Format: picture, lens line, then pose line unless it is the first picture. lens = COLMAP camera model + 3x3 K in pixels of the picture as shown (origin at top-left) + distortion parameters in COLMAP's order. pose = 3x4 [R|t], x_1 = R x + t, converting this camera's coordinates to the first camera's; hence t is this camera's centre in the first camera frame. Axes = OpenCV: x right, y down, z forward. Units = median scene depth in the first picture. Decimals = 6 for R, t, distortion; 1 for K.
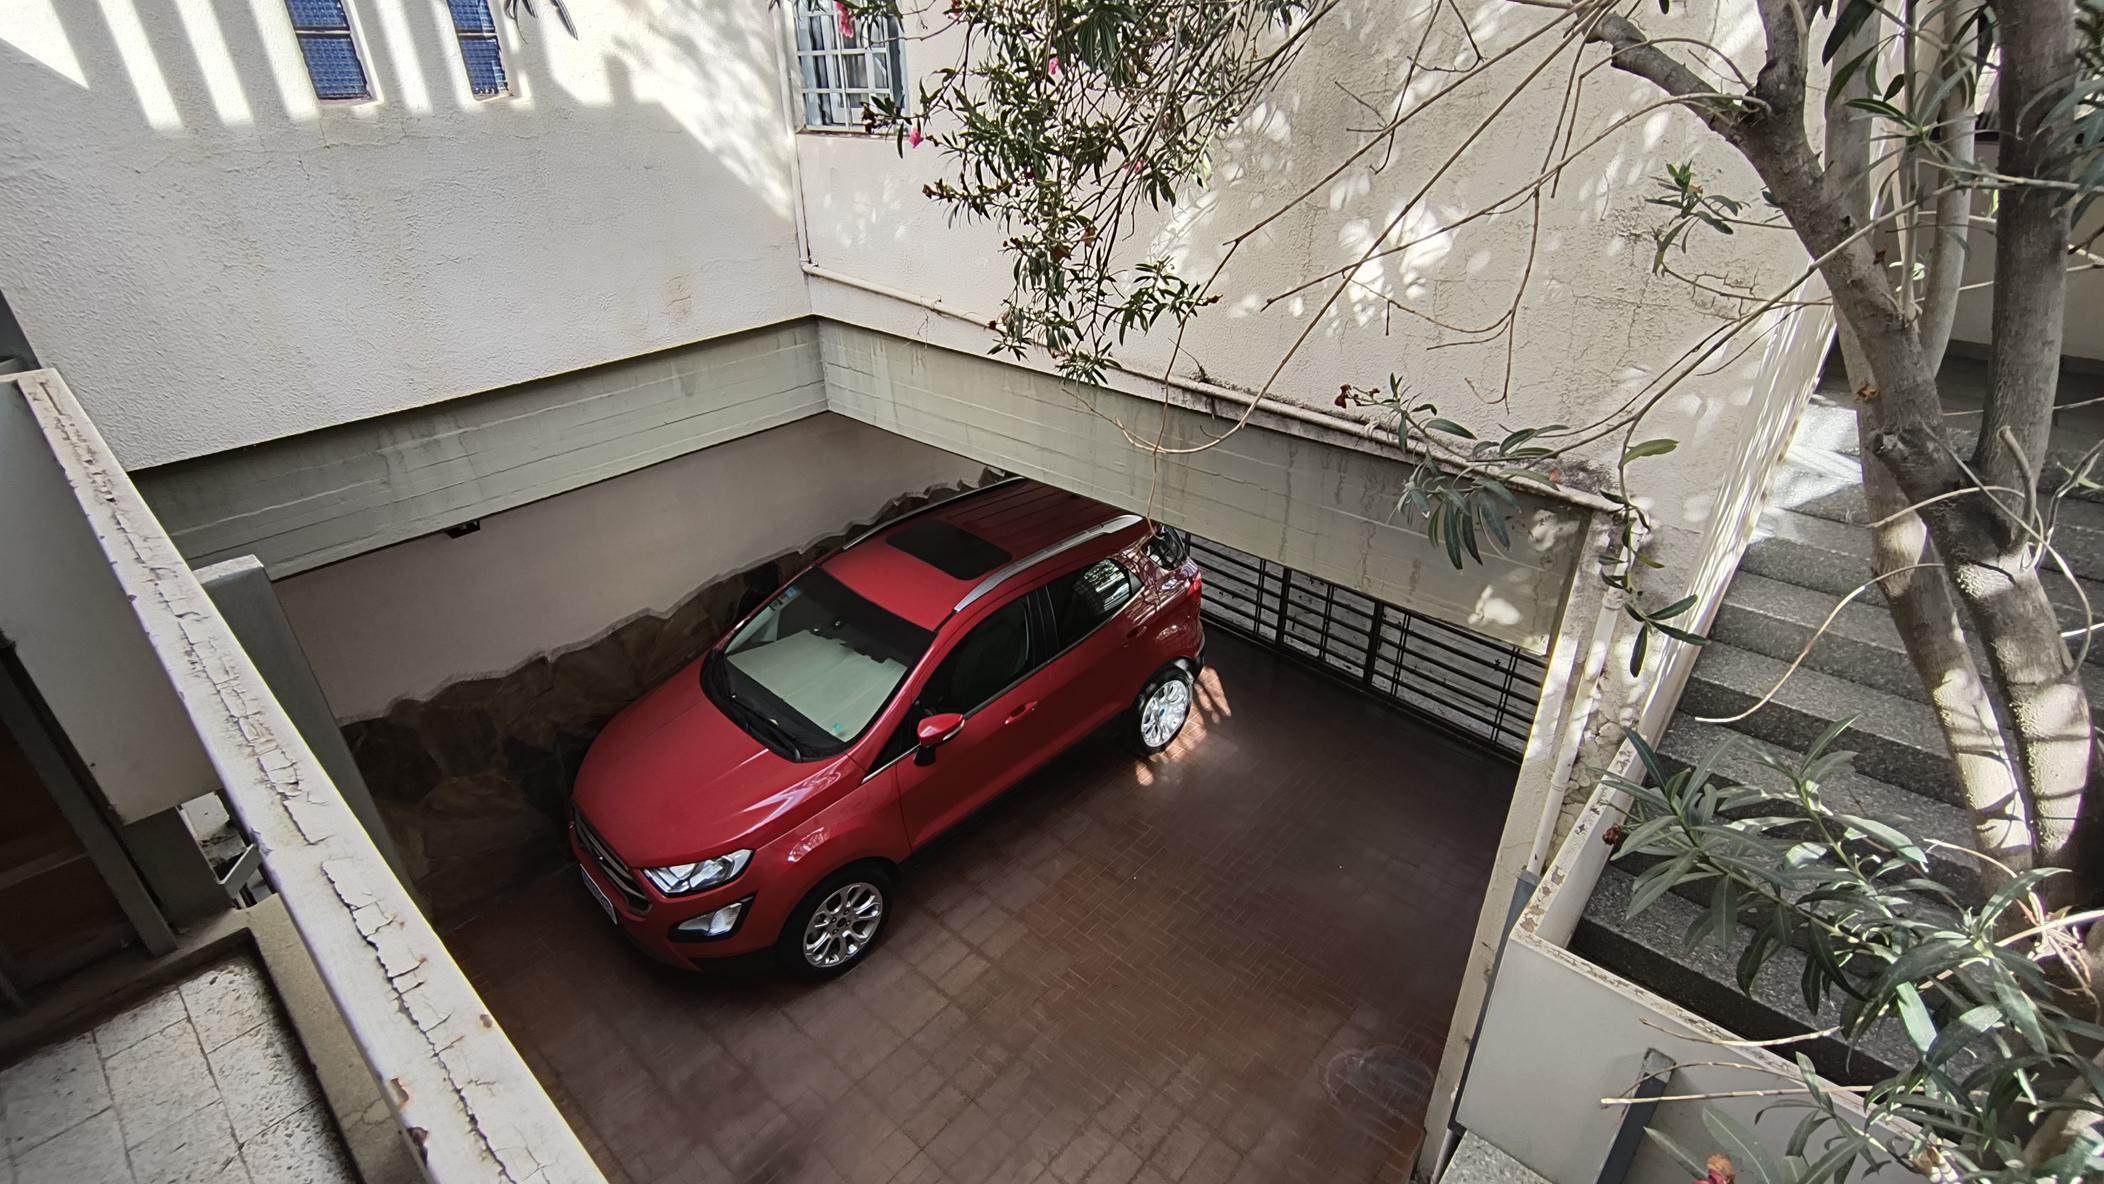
lens RADIAL K [[972.1, 0, 1045.7], [0, 972.1, 583.7], [0, 0, 1]] dist [0.004227, 0.001046]
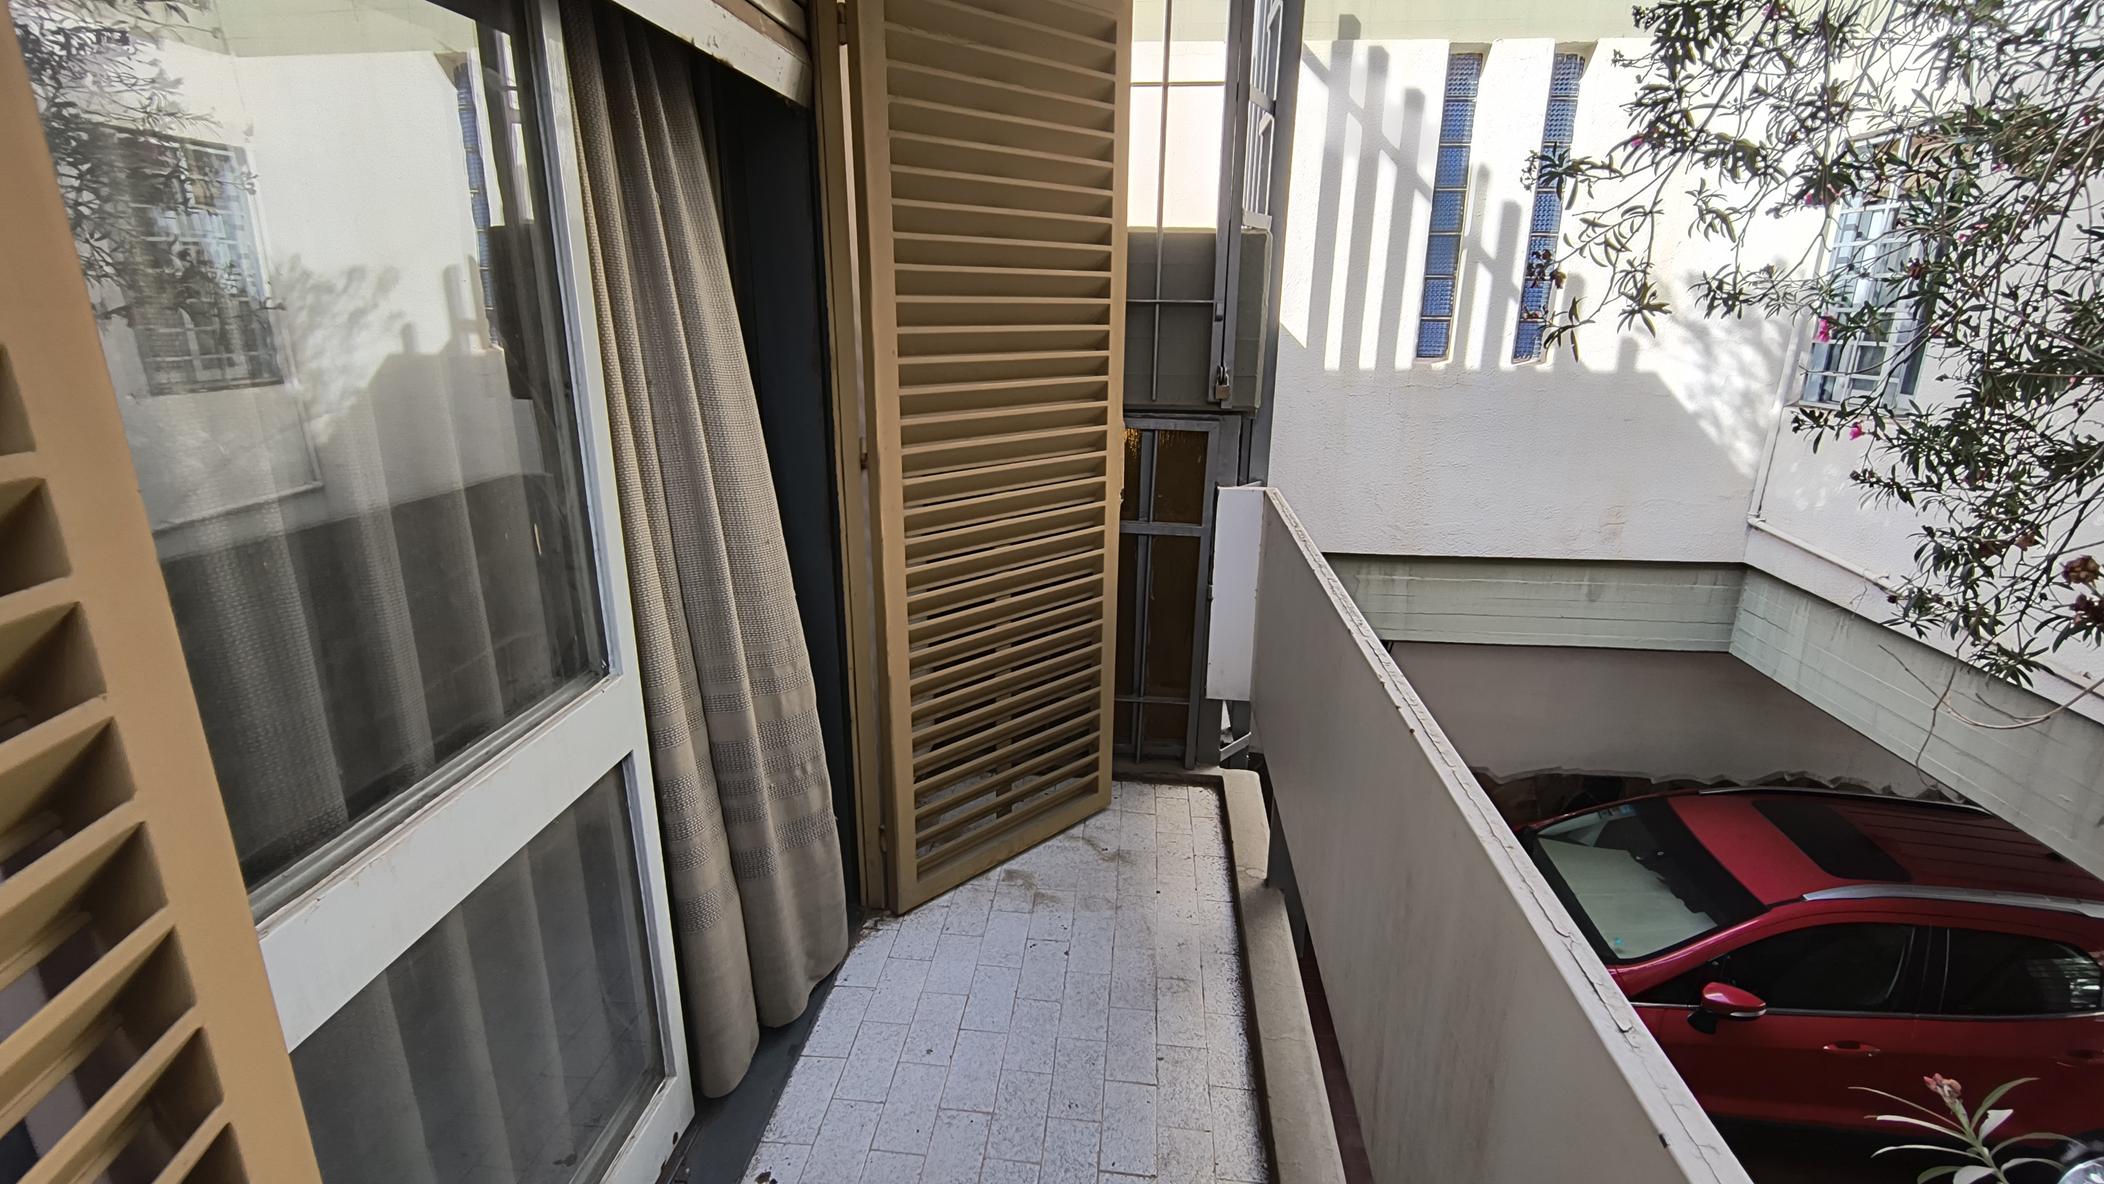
lens RADIAL K [[972.1, 0, 1045.7], [0, 972.1, 583.7], [0, 0, 1]] dist [0.004227, 0.001046]
pose [[0.604153, 0.244319, -0.758490, 0.123639], [-0.395691, 0.918178, -0.019420, 0.071758], [0.691685, 0.311860, 0.651395, -0.229347]]
